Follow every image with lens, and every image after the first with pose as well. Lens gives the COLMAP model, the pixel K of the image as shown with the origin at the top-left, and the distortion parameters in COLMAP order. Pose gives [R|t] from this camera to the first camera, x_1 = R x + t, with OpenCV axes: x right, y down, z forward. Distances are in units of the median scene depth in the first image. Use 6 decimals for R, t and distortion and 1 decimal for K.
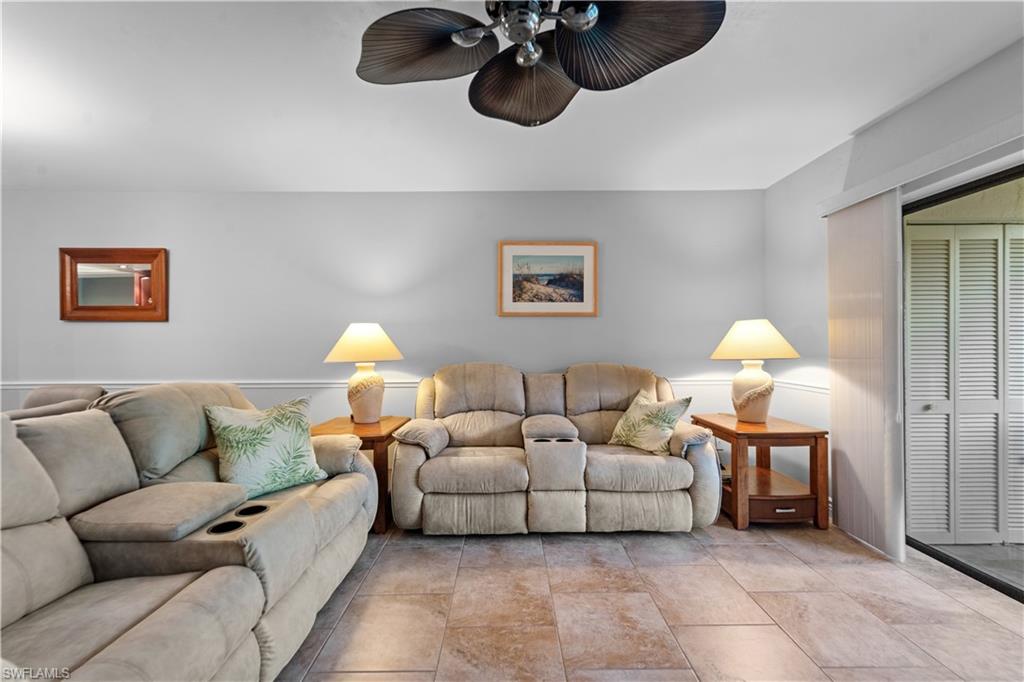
lens RADIAL K [[420.7, 0, 512.0], [0, 420.7, 341.0], [0, 0, 1]] dist [-0.002037, -0.000398]
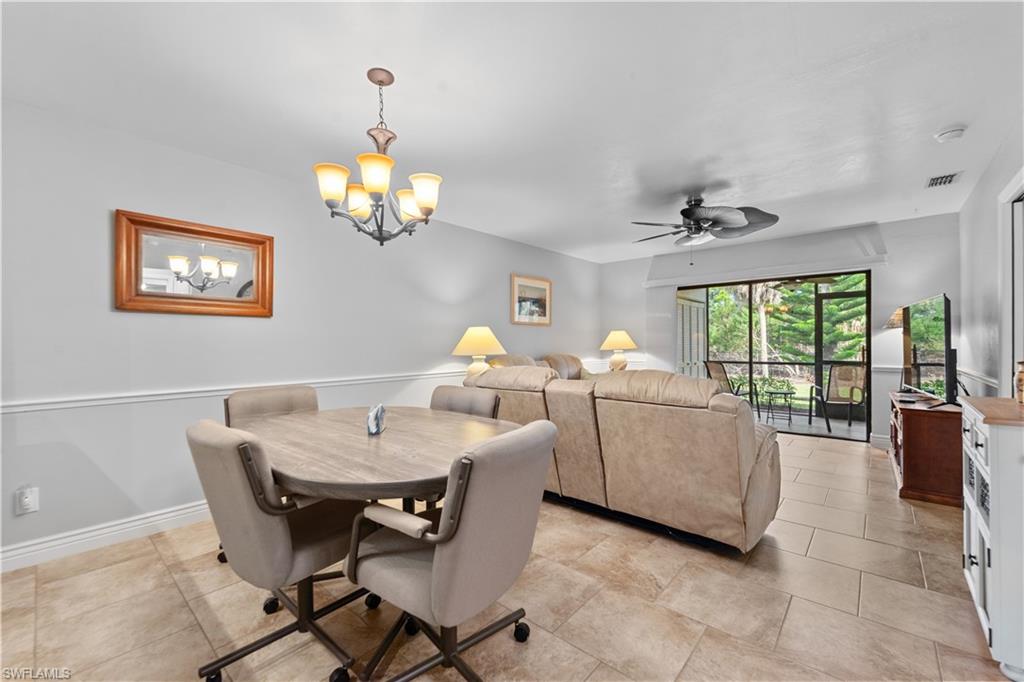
lens RADIAL K [[420.7, 0, 512.0], [0, 420.7, 341.0], [0, 0, 1]] dist [-0.002037, -0.000398]
pose [[0.659570, 0.003086, 0.751636, -1.156722], [-0.001405, 0.999995, -0.002872, 0.007120], [-0.751642, 0.000838, 0.659571, 0.014211]]
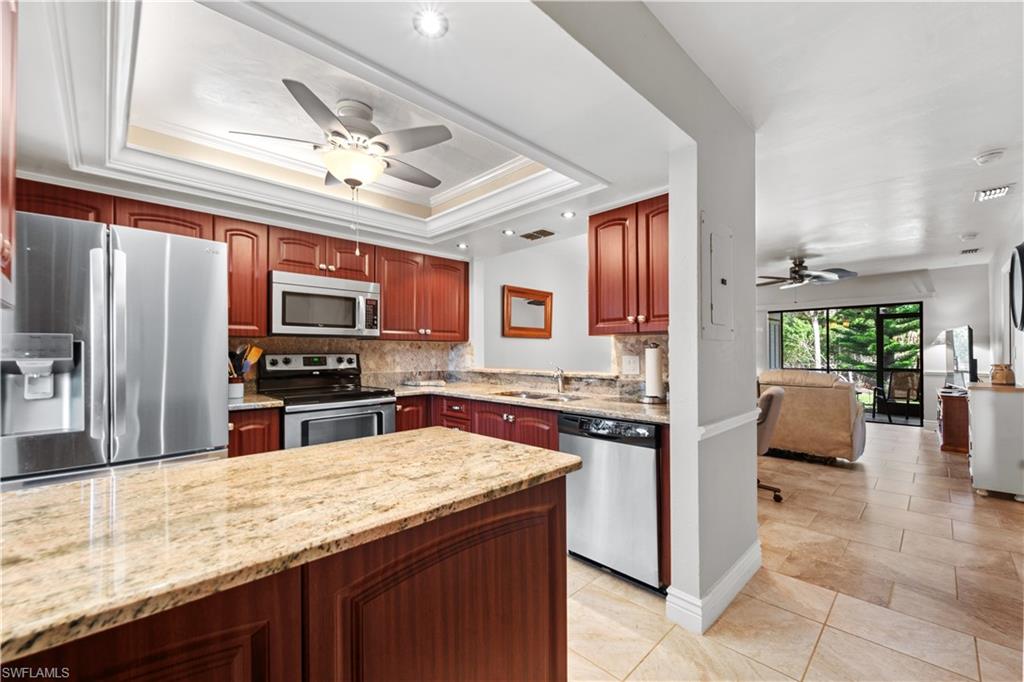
lens RADIAL K [[413.0, 0, 510.6], [0, 413.0, 345.3], [0, 0, 1]] dist [-0.005923, -0.000297]
pose [[0.723332, 0.012513, 0.690387, -1.999323], [-0.005259, 0.999907, -0.012614, -0.000932], [-0.690480, 0.005494, 0.723330, -0.016912]]
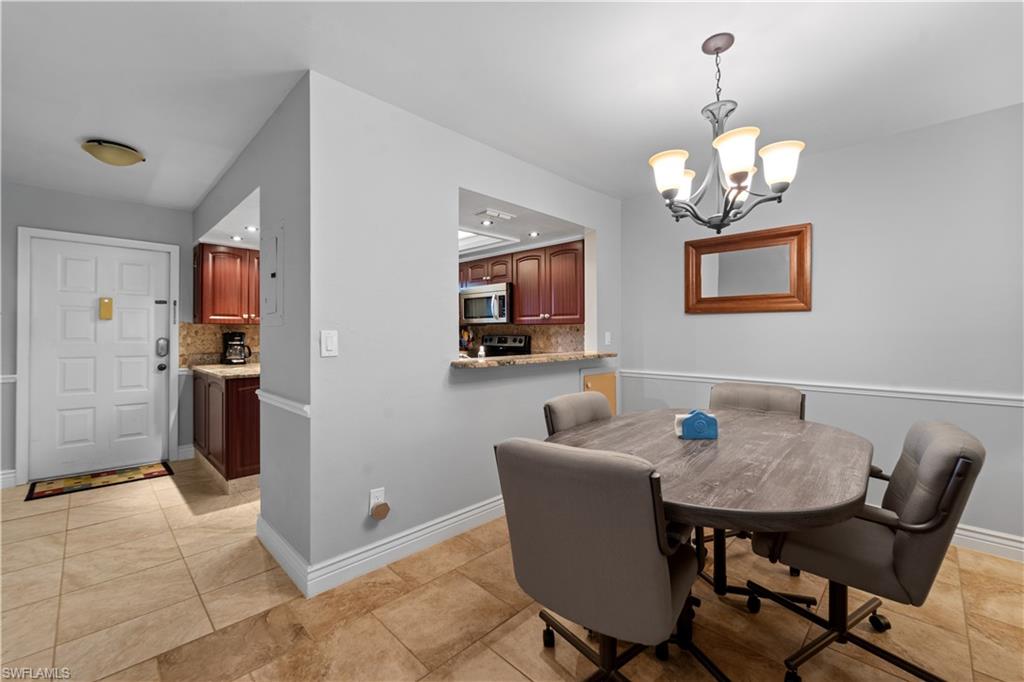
lens RADIAL K [[421.7, 0, 510.1], [0, 421.7, 329.0], [0, 0, 1]] dist [-0.000429, -0.000081]
pose [[0.701038, -0.004241, -0.713111, -0.638854], [0.002661, 0.999991, -0.003331, -0.007888], [0.713119, 0.000438, 0.701043, -0.012809]]
